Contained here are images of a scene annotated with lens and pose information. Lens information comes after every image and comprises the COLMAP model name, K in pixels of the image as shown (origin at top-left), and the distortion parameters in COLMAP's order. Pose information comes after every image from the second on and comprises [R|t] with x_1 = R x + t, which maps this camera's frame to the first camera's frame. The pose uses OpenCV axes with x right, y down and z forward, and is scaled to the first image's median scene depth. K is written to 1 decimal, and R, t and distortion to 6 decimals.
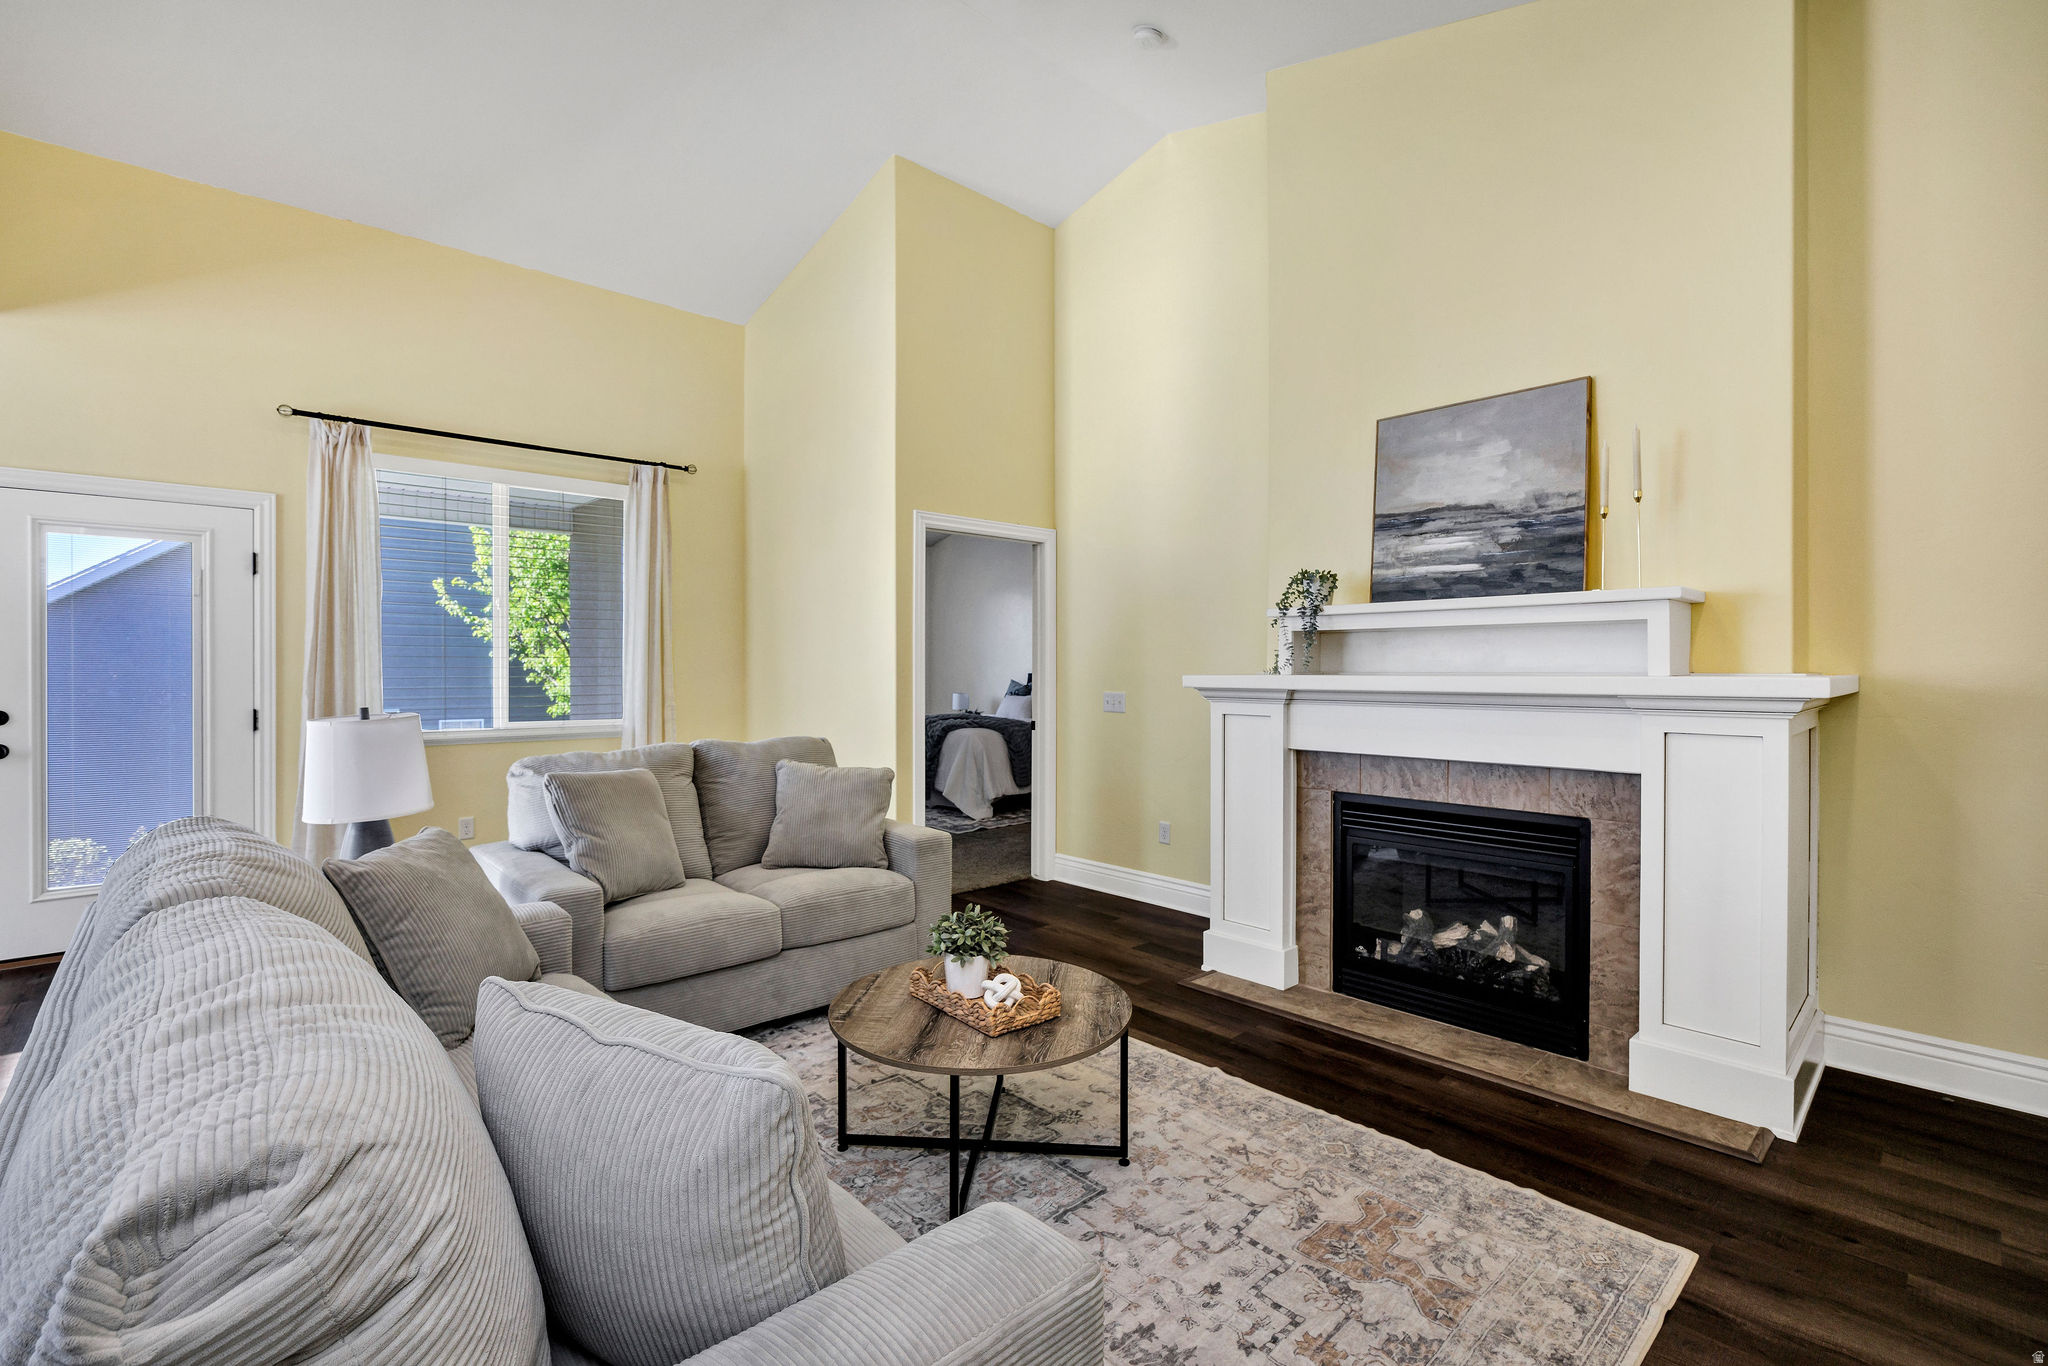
lens RADIAL K [[899.8, 0, 1017.0], [0, 899.8, 671.6], [0, 0, 1]] dist [-0.004265, 0.000279]
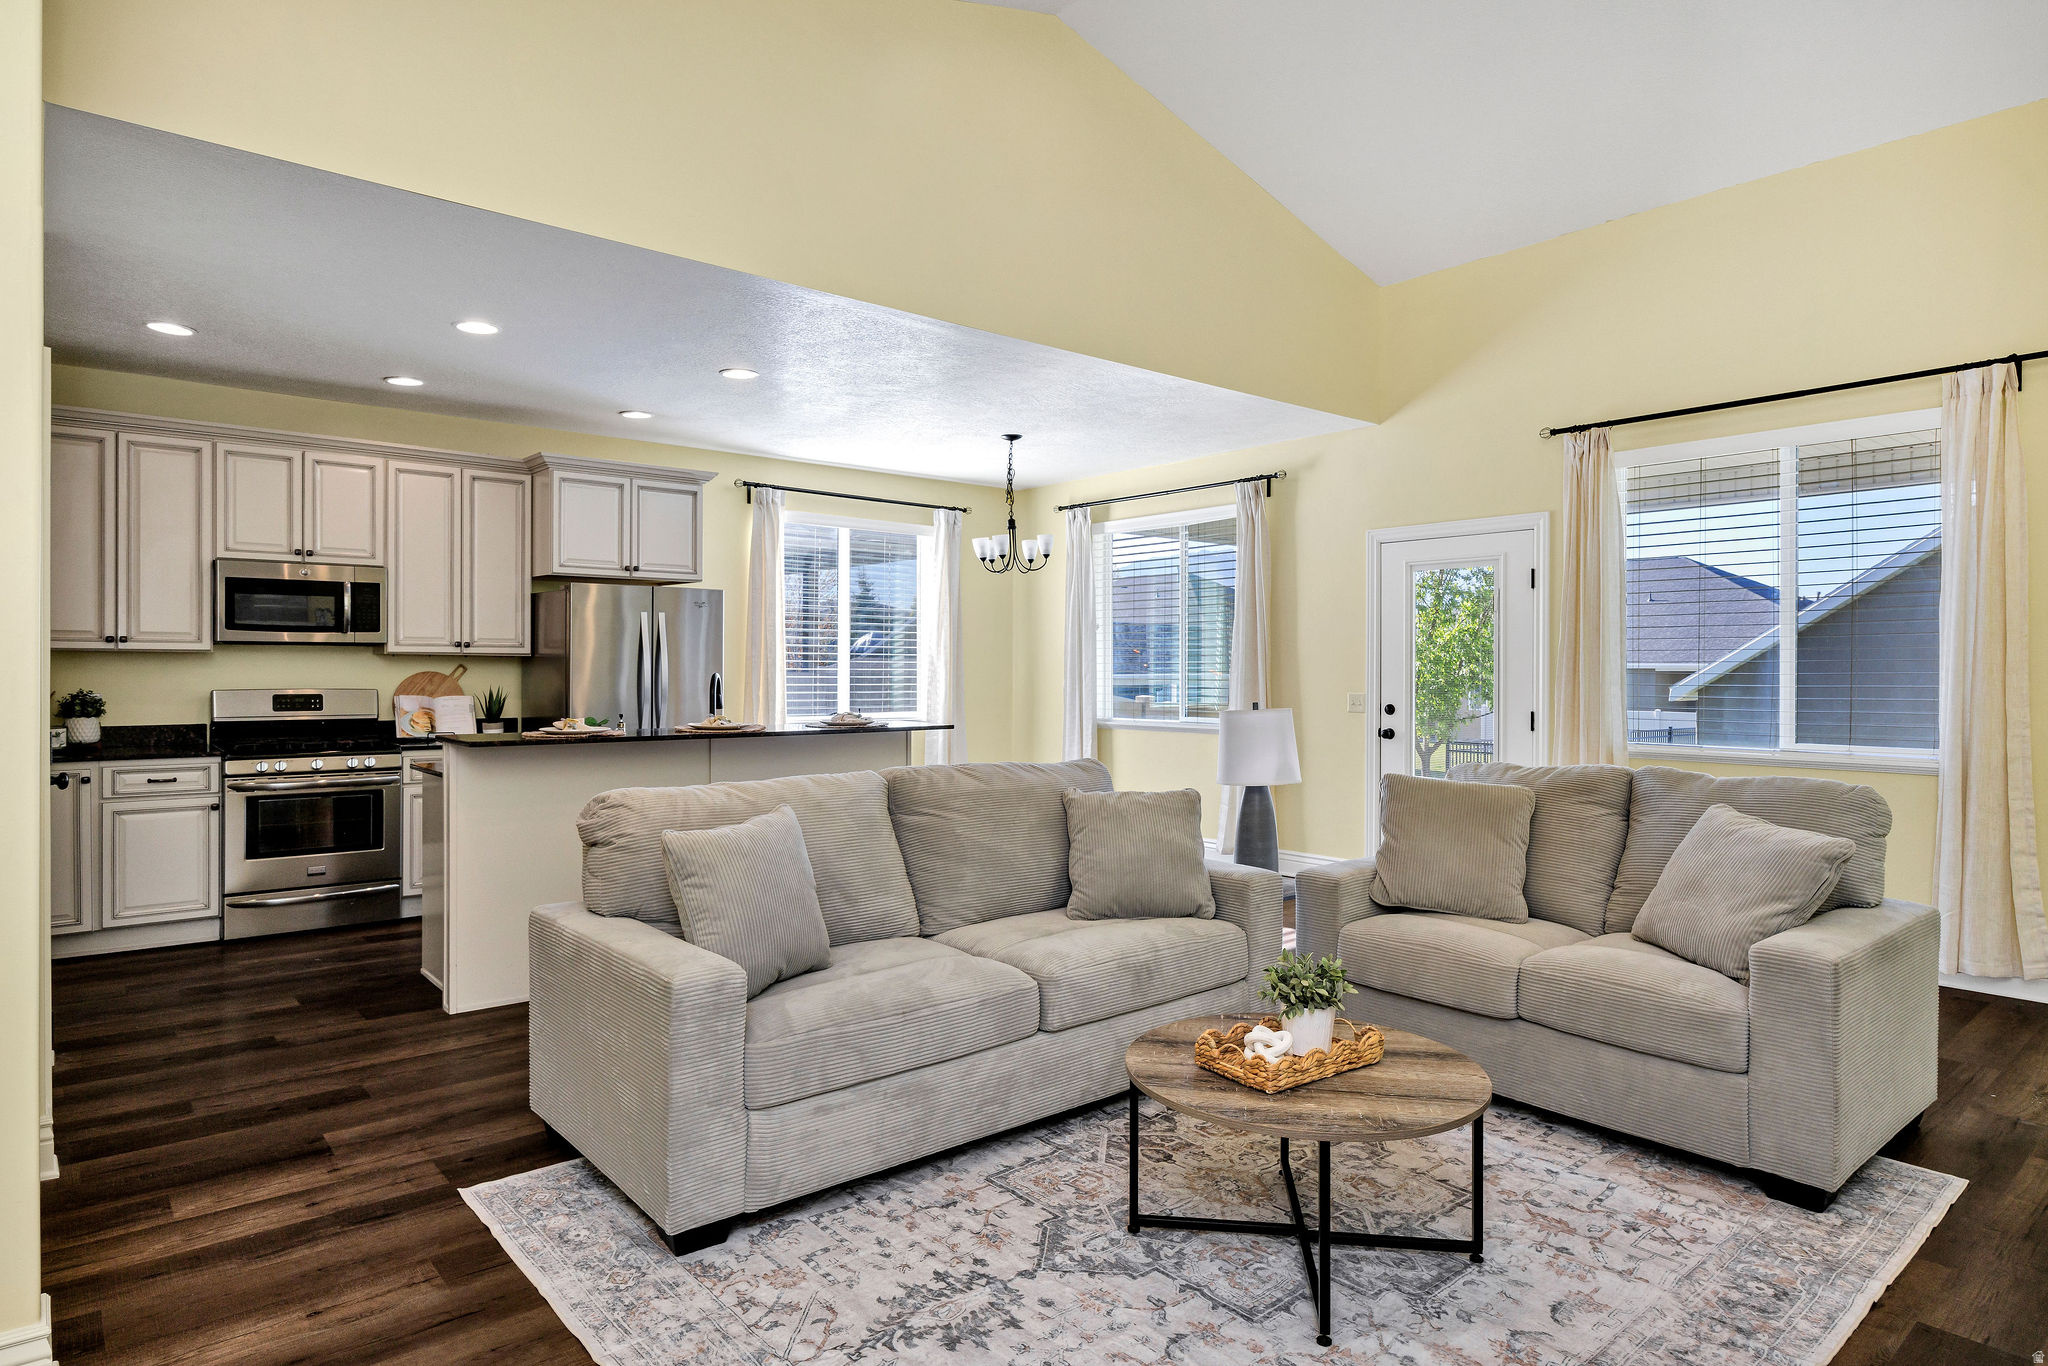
lens RADIAL K [[1144.5, 0, 1005.4], [0, 1144.5, 673.2], [0, 0, 1]] dist [-0.014060, -0.000885]
pose [[-0.048633, 0.000993, -0.998816, 0.732812], [-0.010468, 0.999944, 0.001504, 0.000908], [0.998762, 0.010529, -0.048620, 0.538775]]
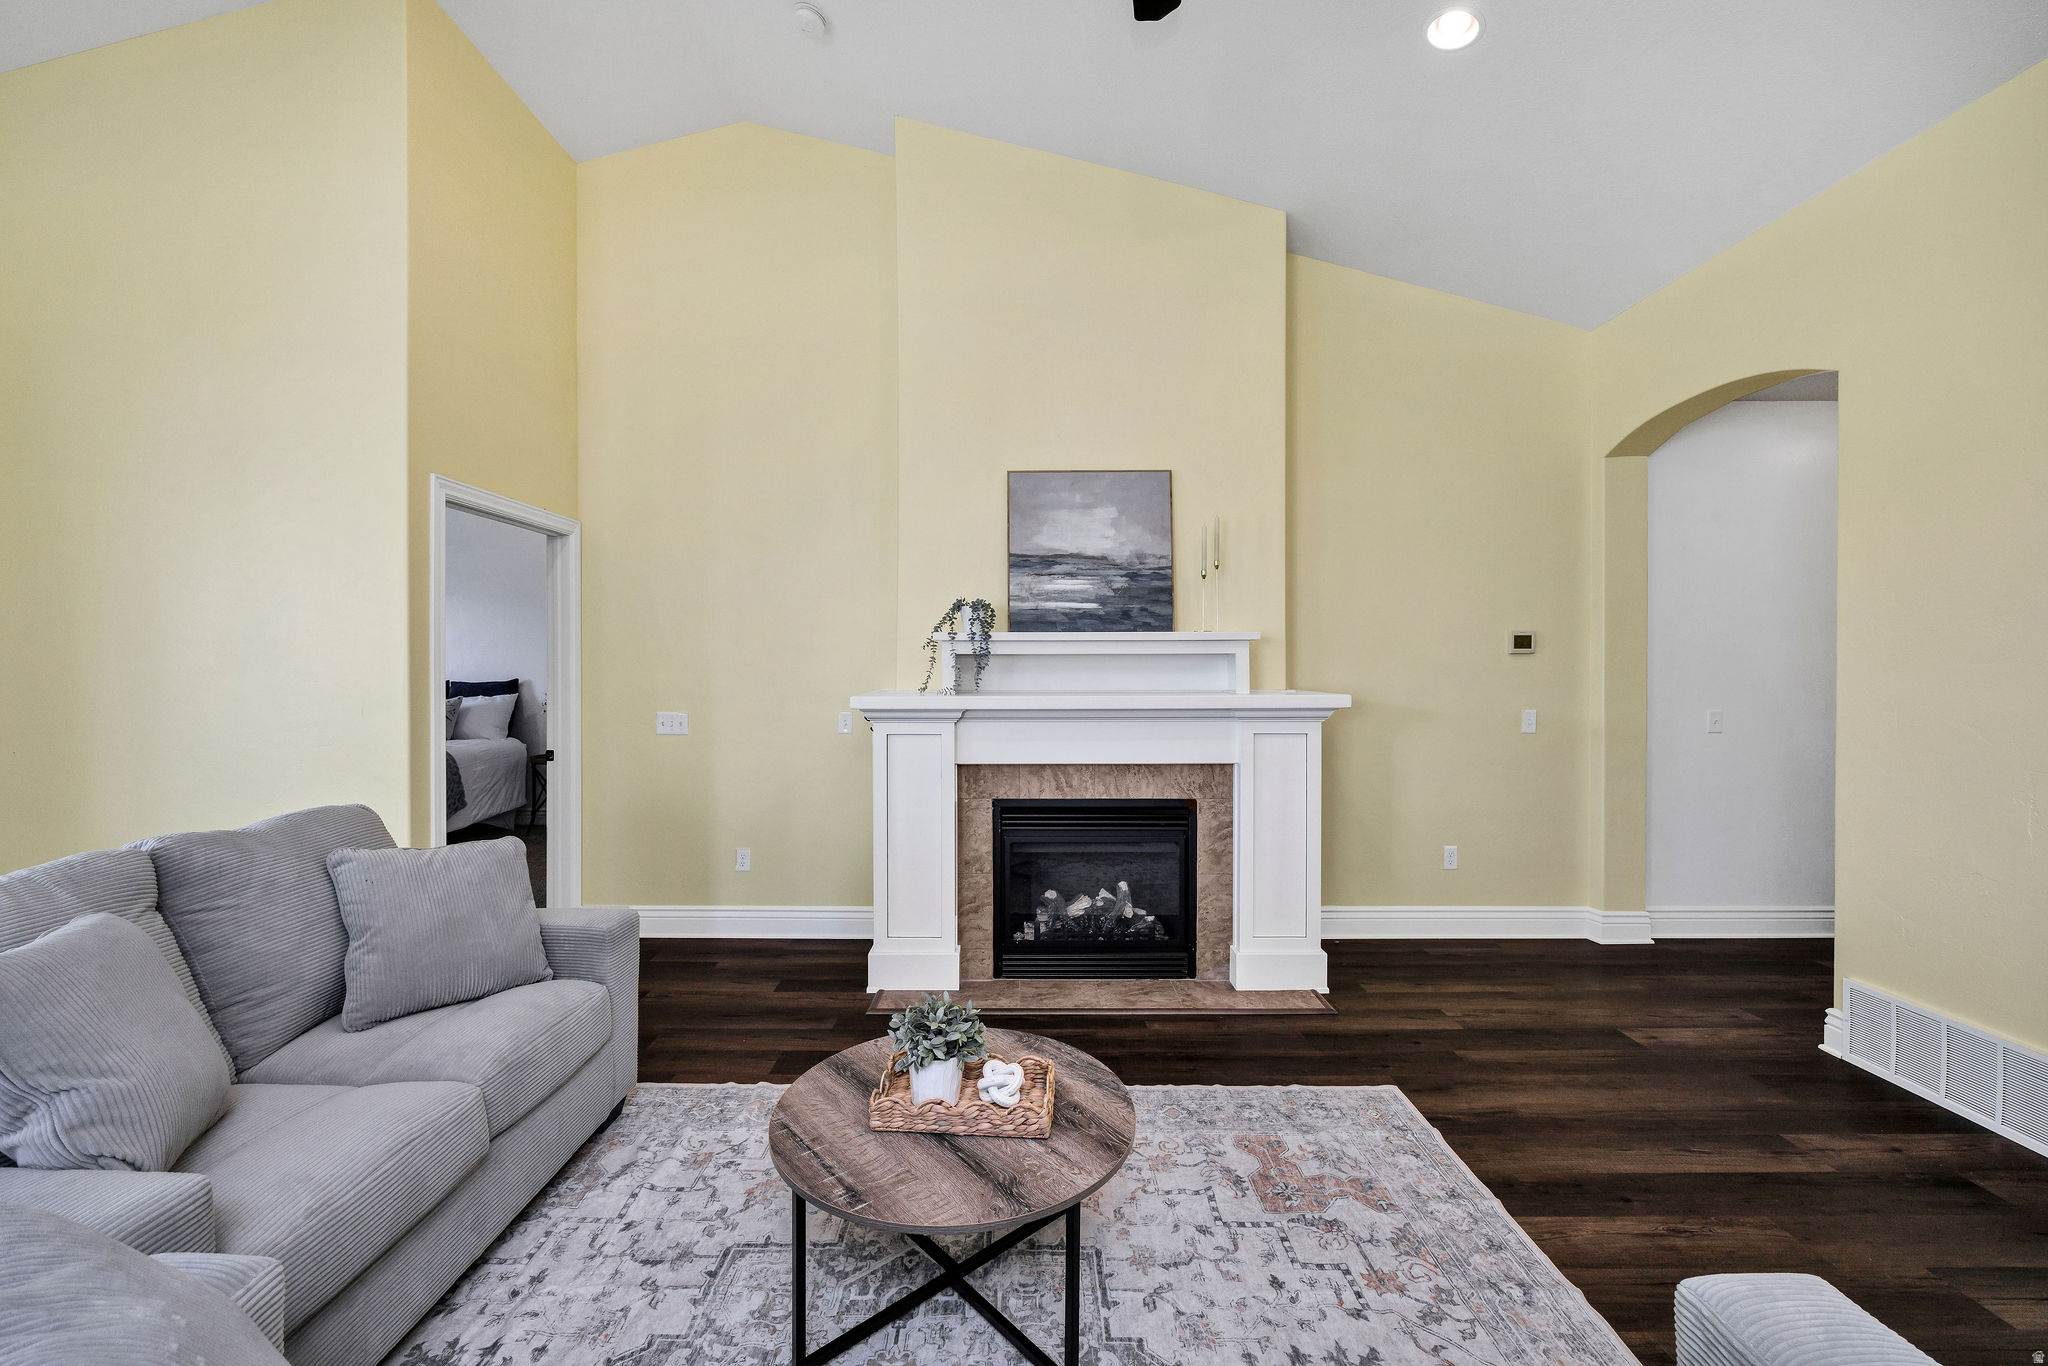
lens RADIAL K [[812.8, 0, 1008.9], [0, 812.8, 678.4], [0, 0, 1]] dist [-0.004028, -0.000295]
pose [[0.691075, -0.007737, 0.722741, -0.383534], [0.004705, 0.999970, 0.006206, -0.023705], [-0.722767, -0.000888, 0.691091, 0.309110]]
